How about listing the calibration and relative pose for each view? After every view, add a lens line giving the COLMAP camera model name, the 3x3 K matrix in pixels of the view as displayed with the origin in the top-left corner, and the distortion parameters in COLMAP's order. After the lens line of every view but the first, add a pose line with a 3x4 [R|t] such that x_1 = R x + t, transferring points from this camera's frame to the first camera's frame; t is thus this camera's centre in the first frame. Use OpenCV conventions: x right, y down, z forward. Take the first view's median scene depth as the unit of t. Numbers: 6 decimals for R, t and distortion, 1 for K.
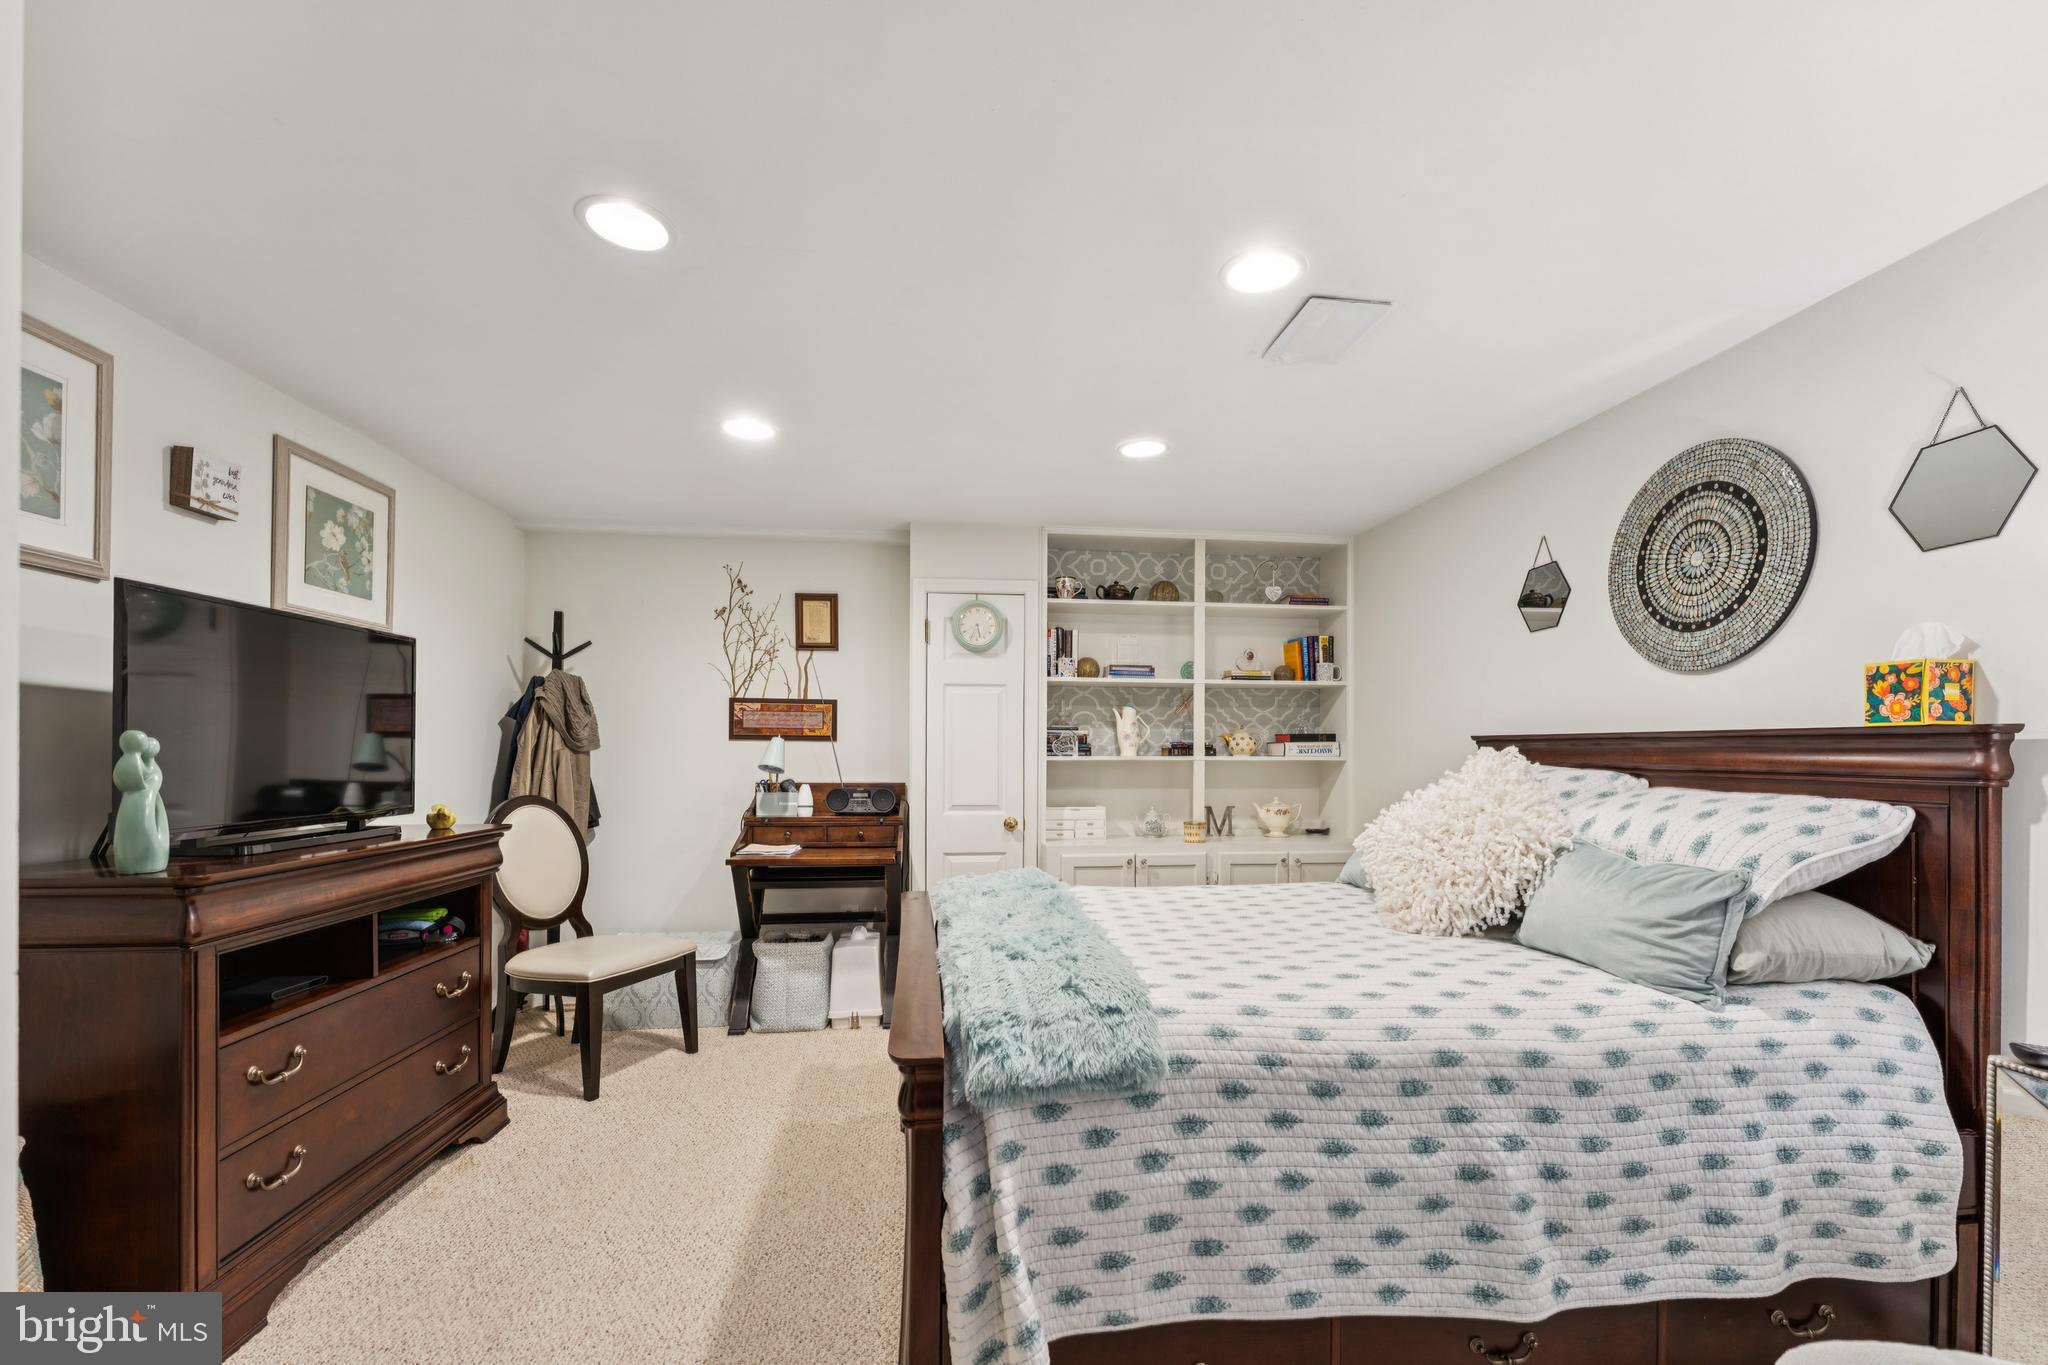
lens RADIAL K [[811.3, 0, 1033.0], [0, 811.3, 751.5], [0, 0, 1]] dist [-0.000977, -0.000021]
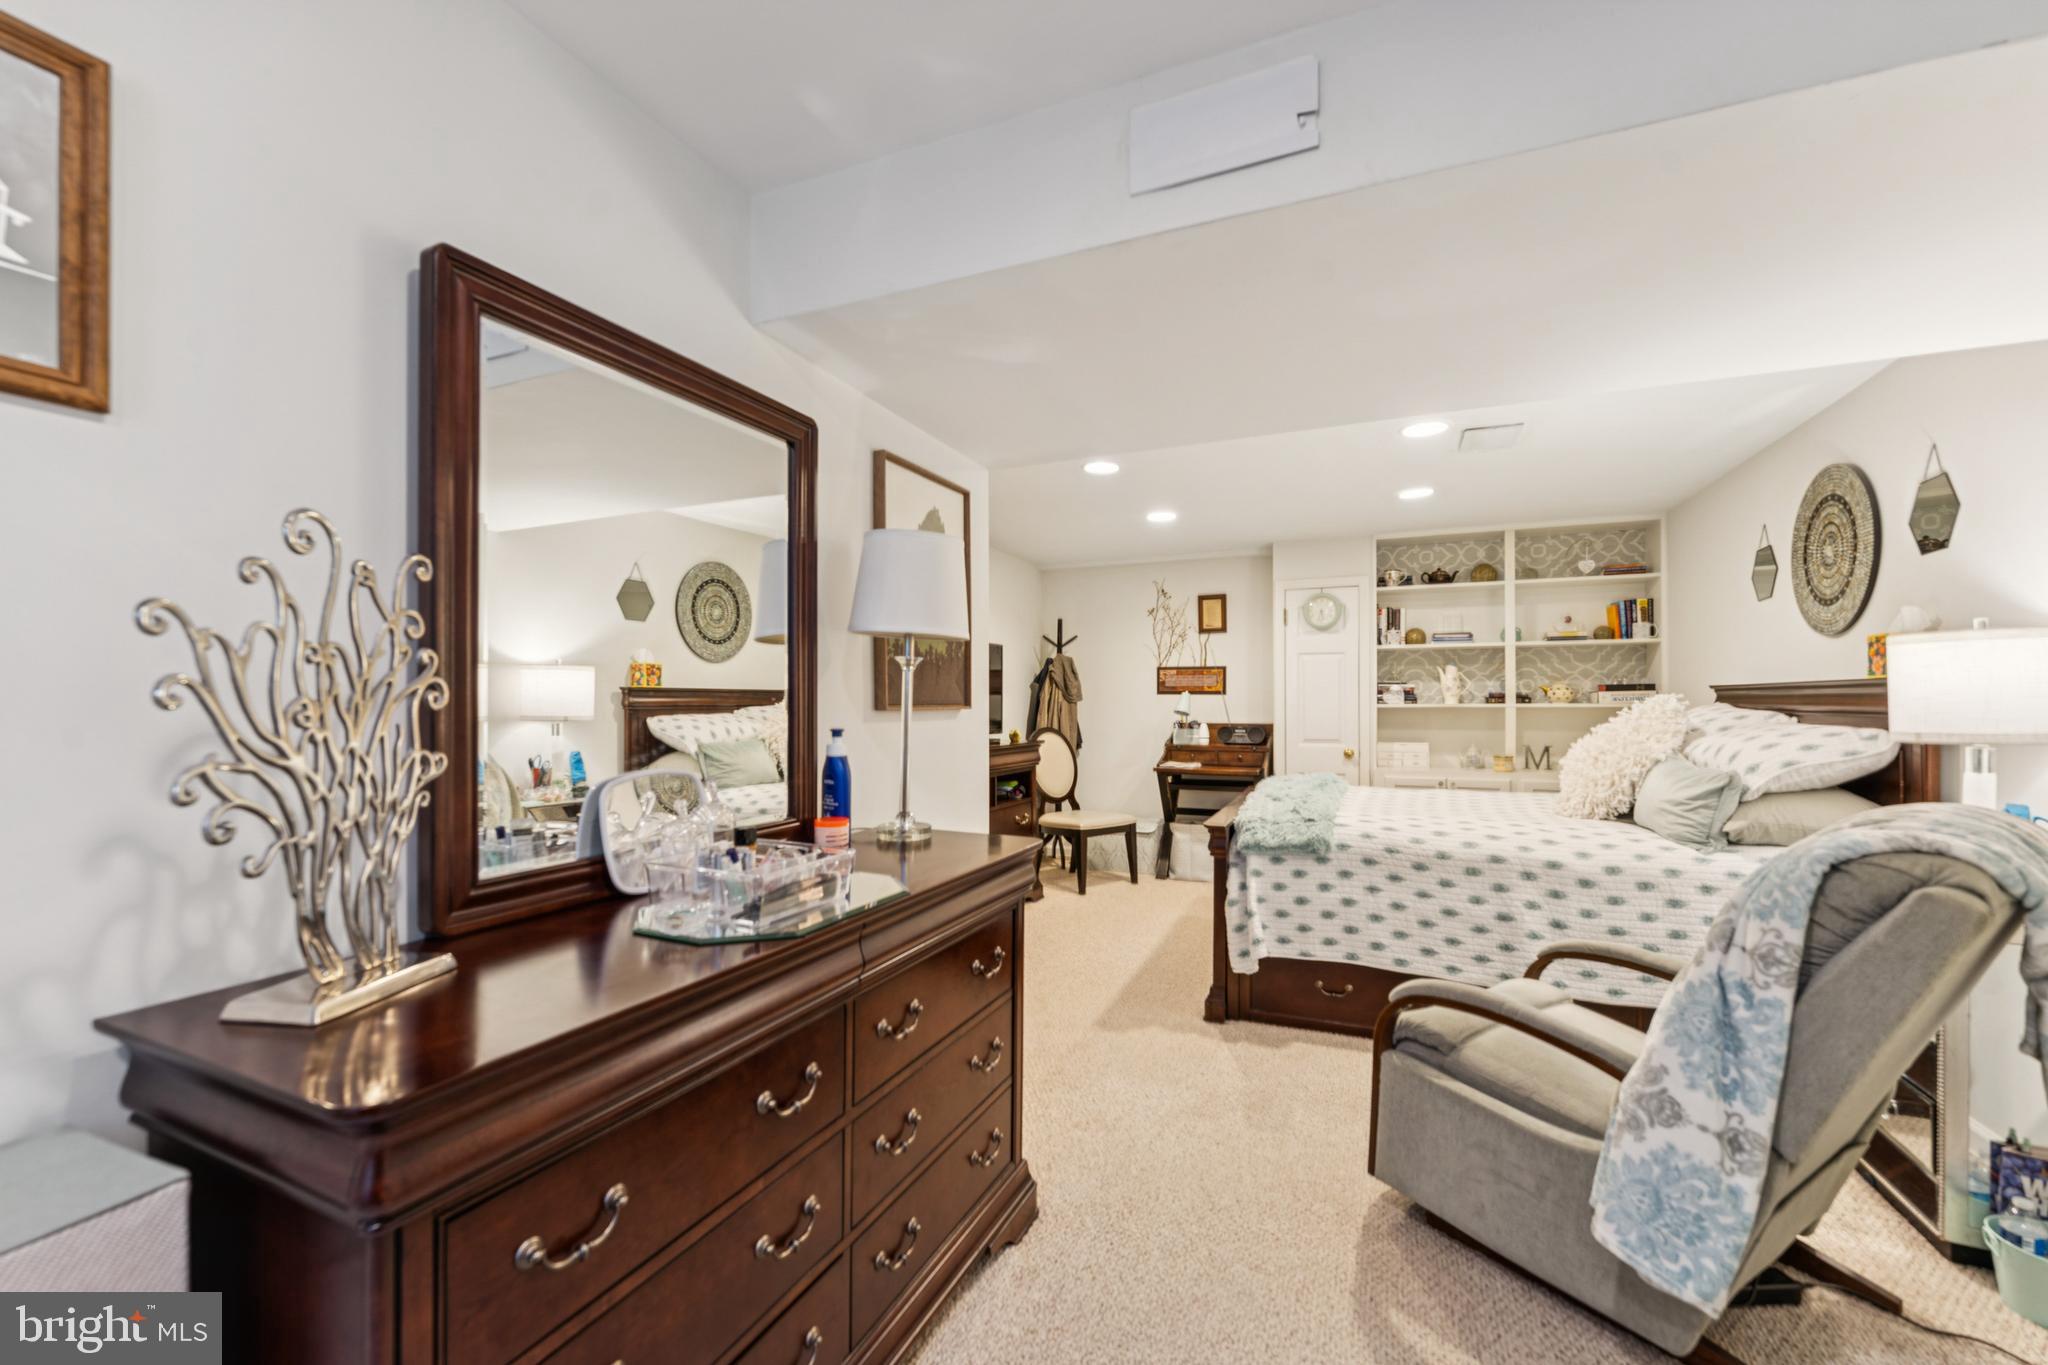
lens RADIAL K [[827.4, 0, 1024.0], [0, 827.4, 682.5], [0, 0, 1]] dist [-0.000304, 0.000001]
pose [[0.857191, -0.017380, -0.514706, 0.228440], [0.003612, 0.999609, -0.027739, 0.006033], [0.514987, 0.021918, 0.856918, -0.498317]]
